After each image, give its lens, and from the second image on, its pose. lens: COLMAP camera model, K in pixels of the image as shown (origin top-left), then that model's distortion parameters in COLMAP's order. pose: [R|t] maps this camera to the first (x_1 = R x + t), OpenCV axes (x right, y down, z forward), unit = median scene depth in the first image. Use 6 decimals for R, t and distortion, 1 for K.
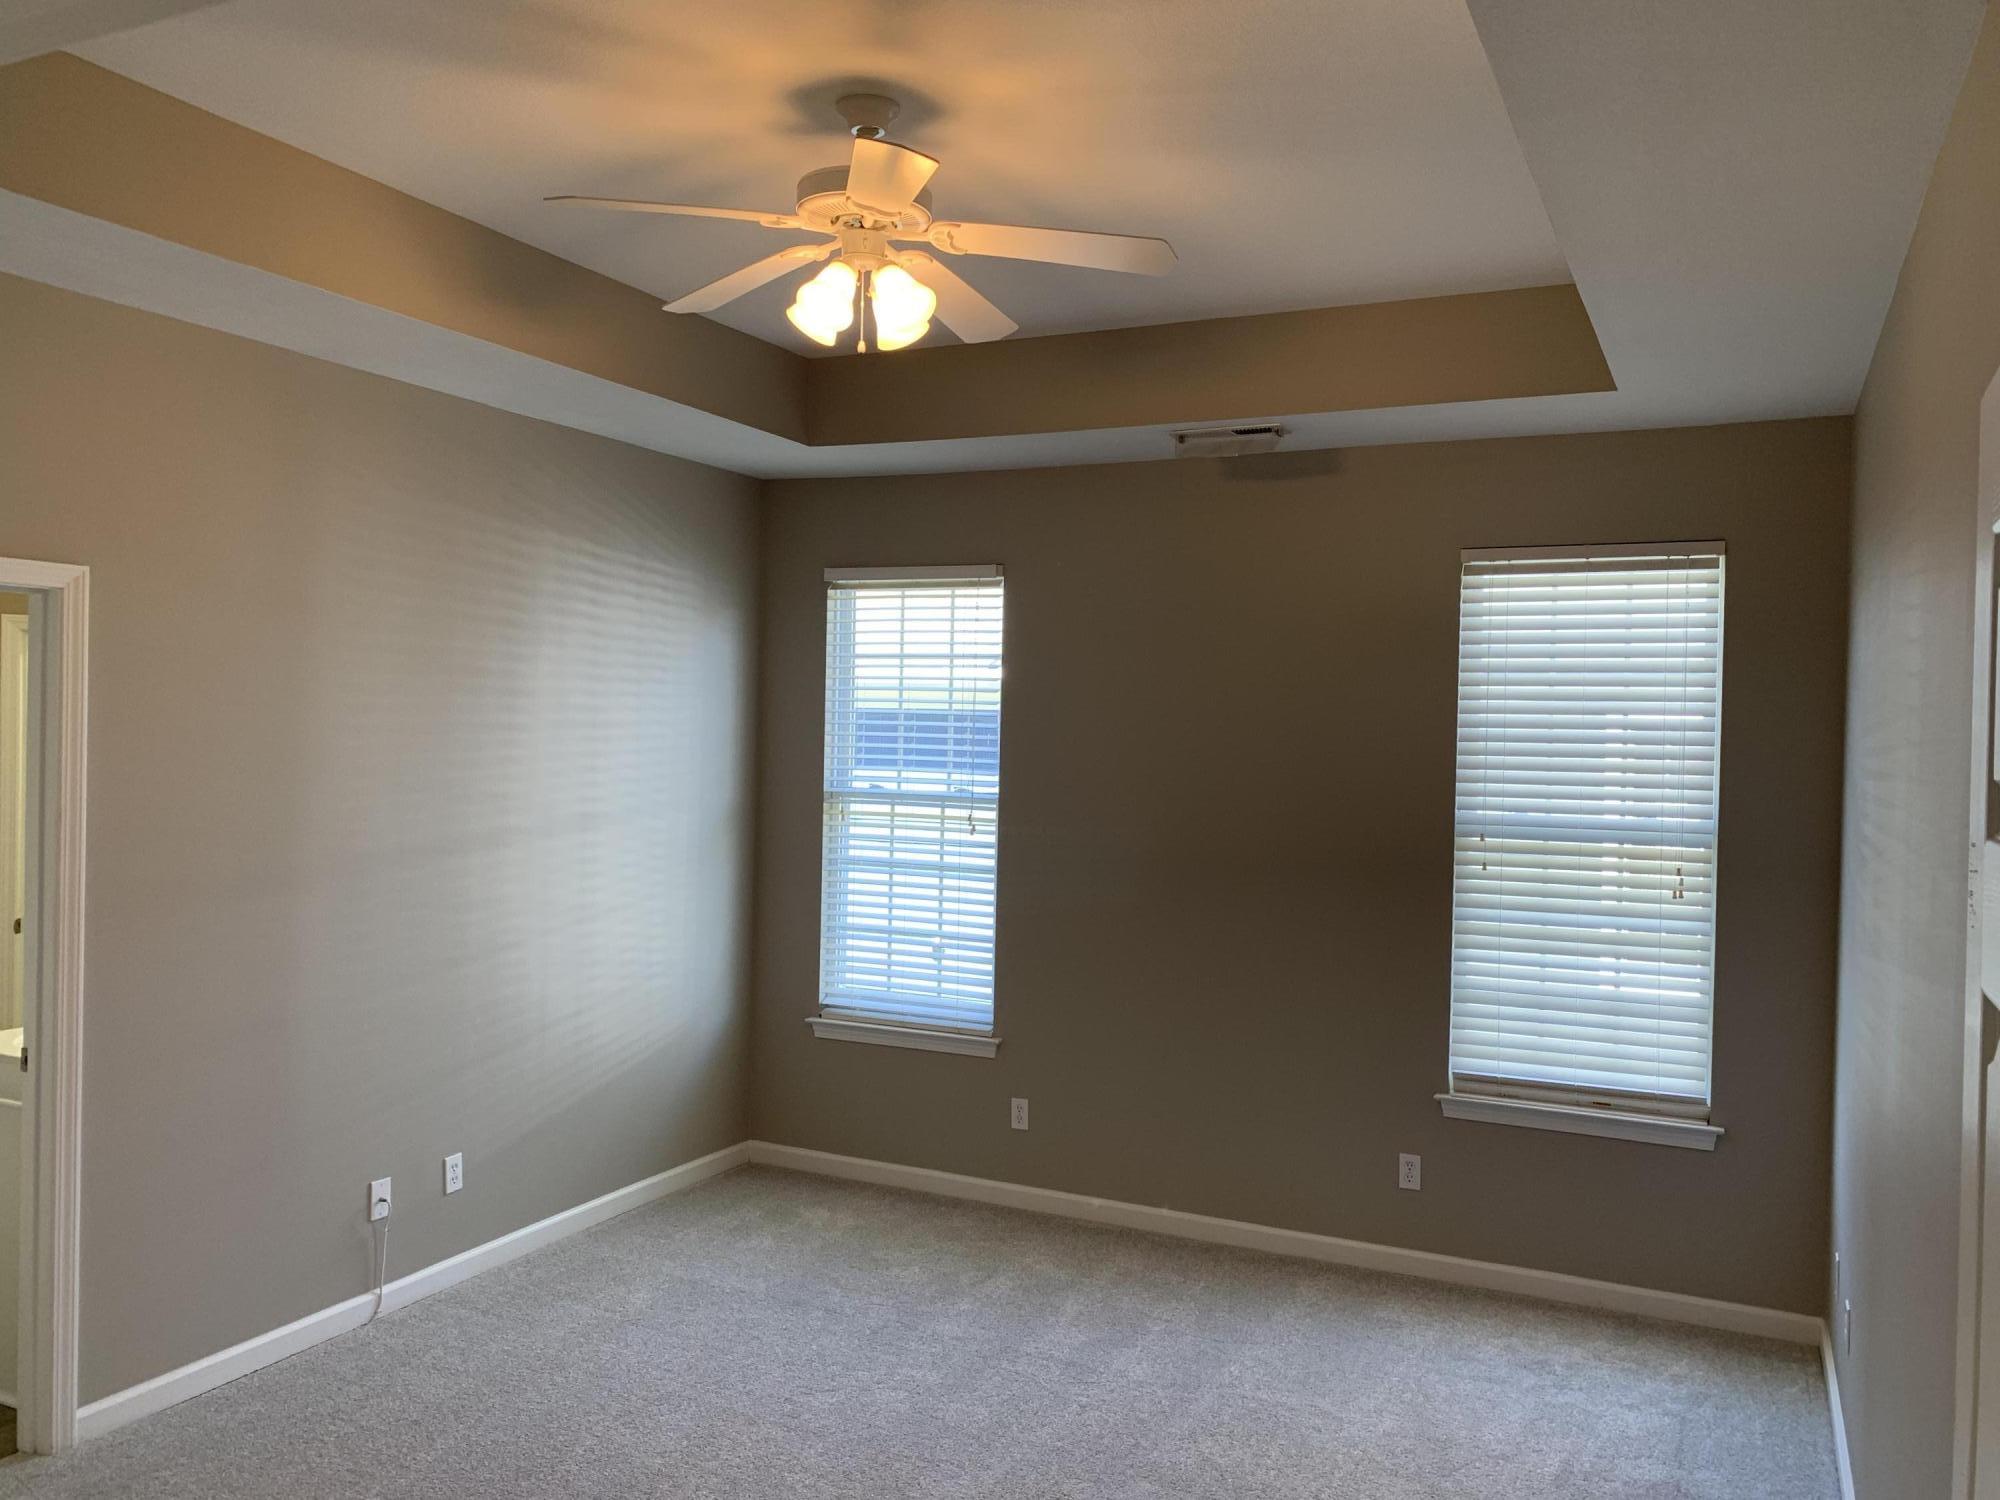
lens RADIAL K [[1533.8, 0, 1000.0], [0, 1533.8, 750.0], [0, 0, 1]] dist [0.003528, 0.000181]
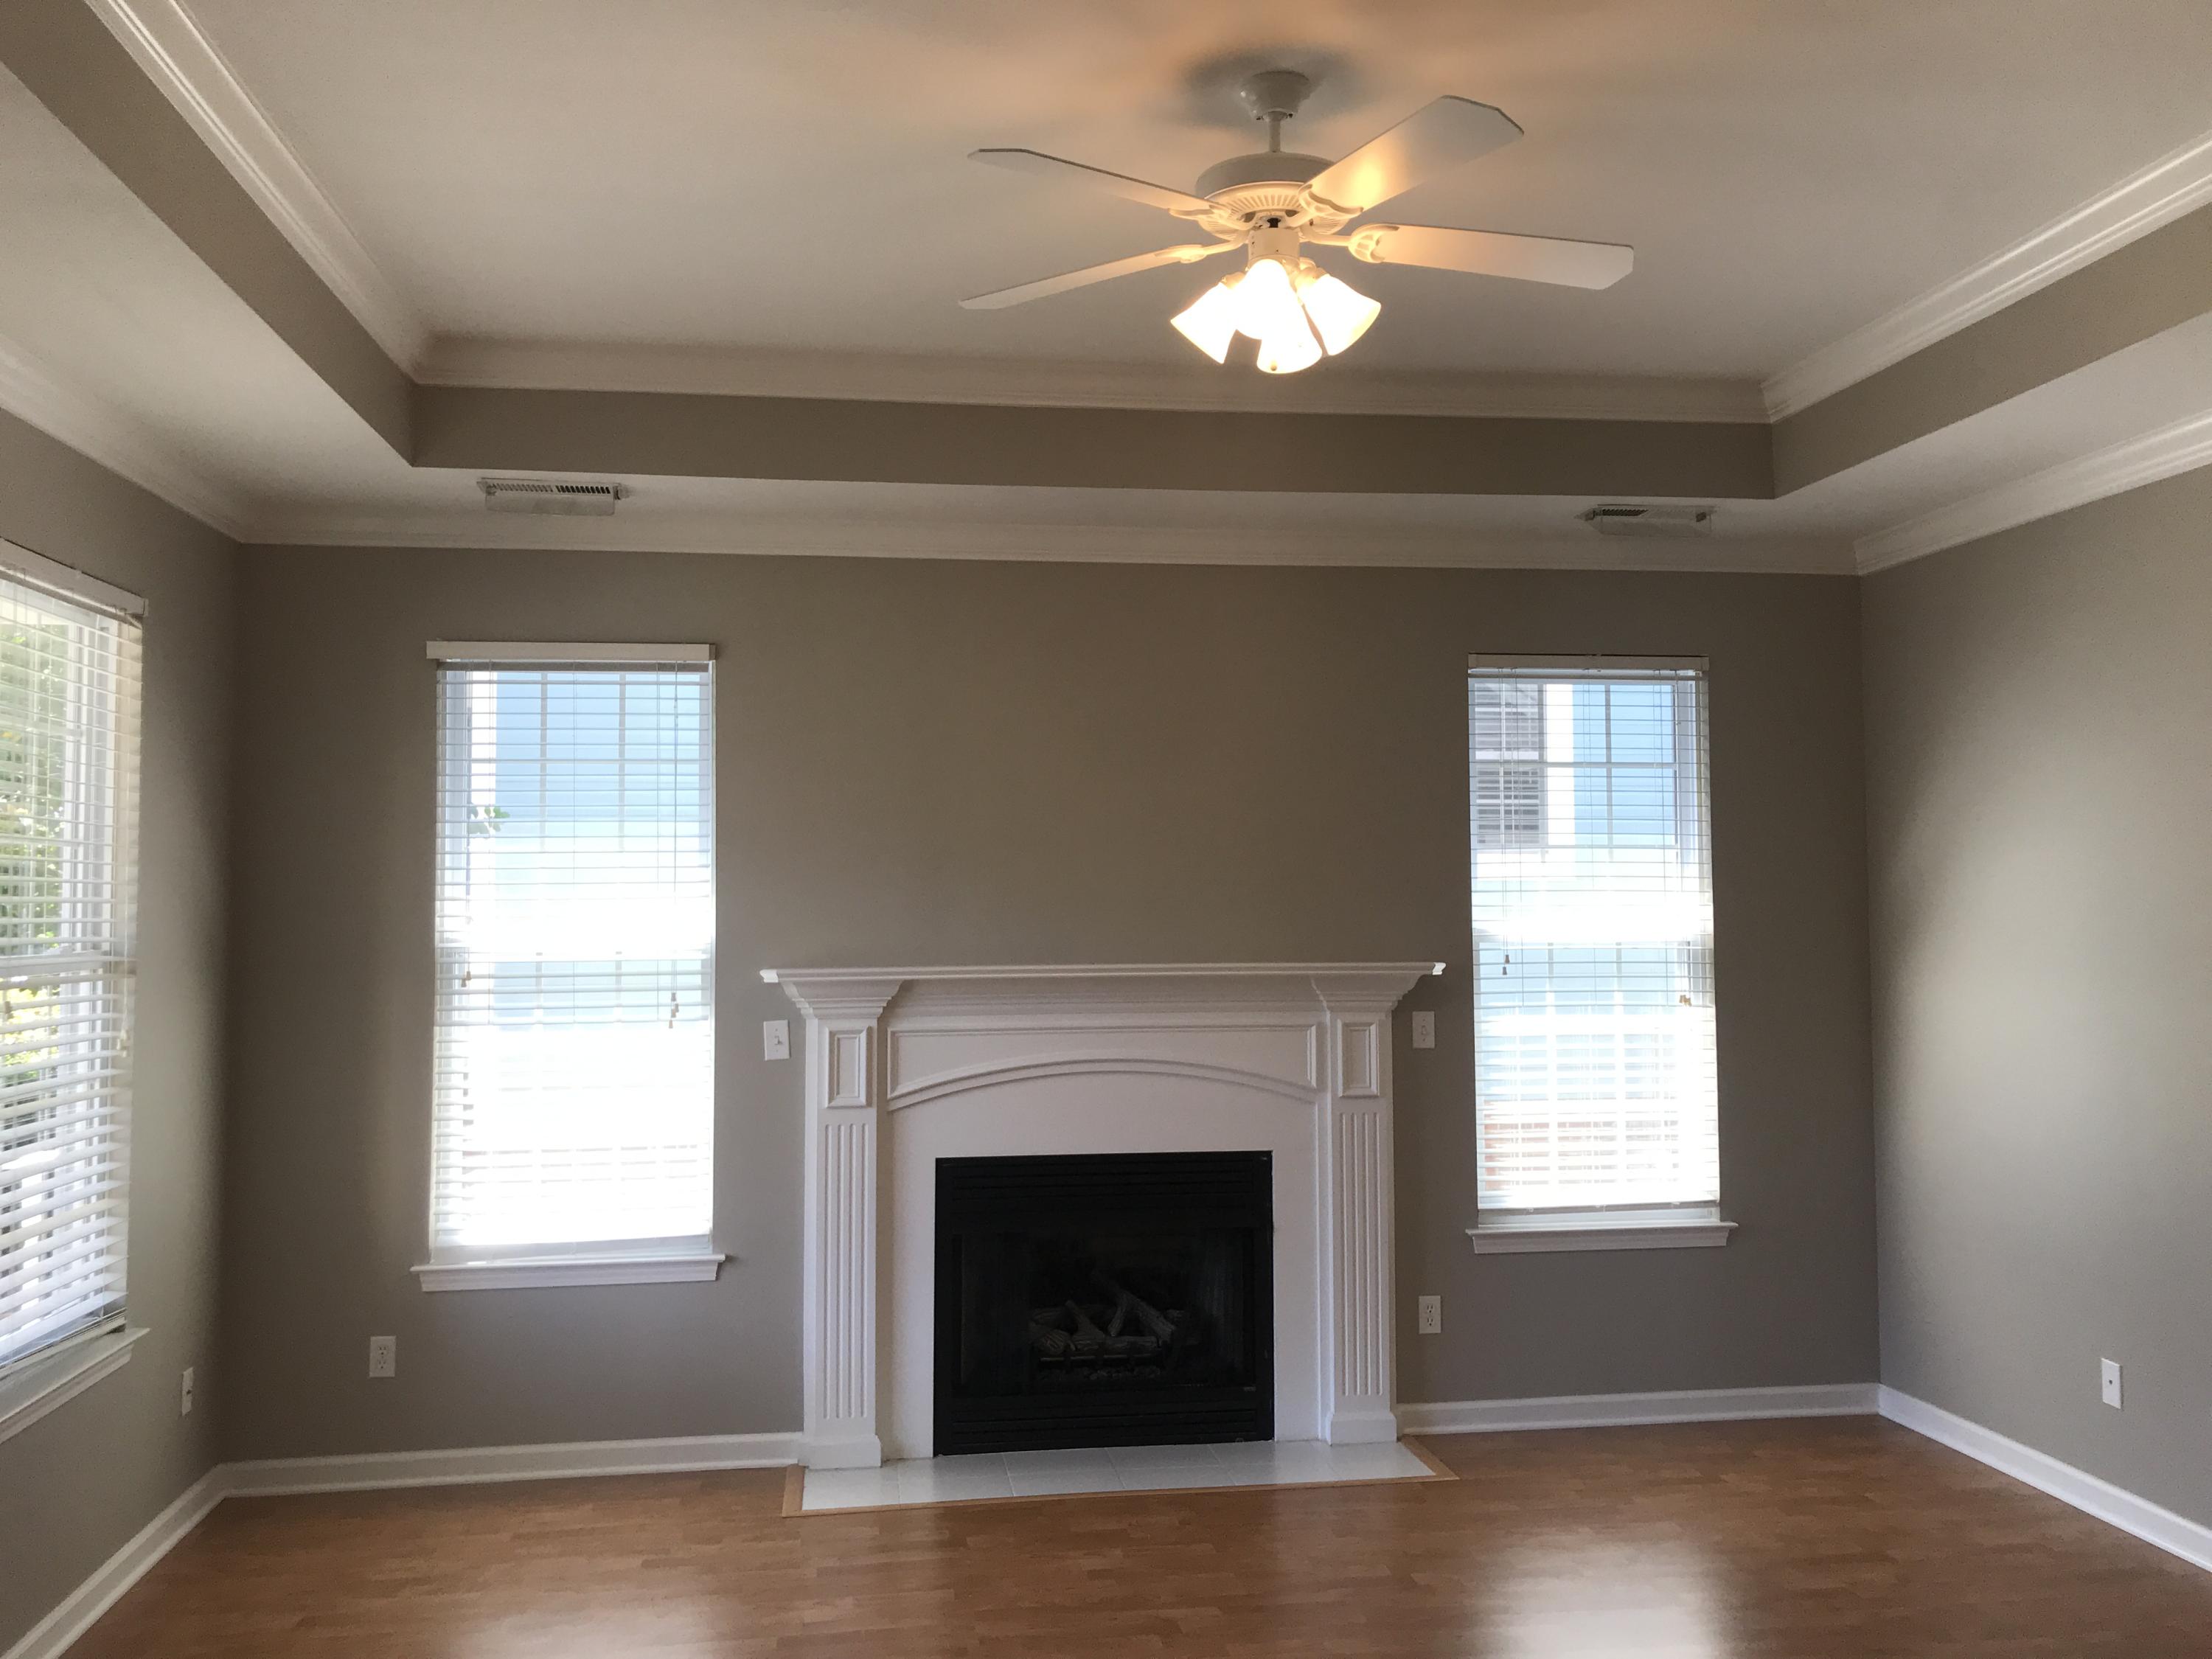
lens RADIAL K [[1774.8, 0, 1106.0], [0, 1774.8, 829.5], [0, 0, 1]] dist [0.092450, 0.000743]
pose [[0.870985, -0.012682, 0.491146, -0.272963], [0.024365, 0.999552, -0.017398, -0.006154], [-0.490705, 0.027120, 0.870904, 0.111284]]
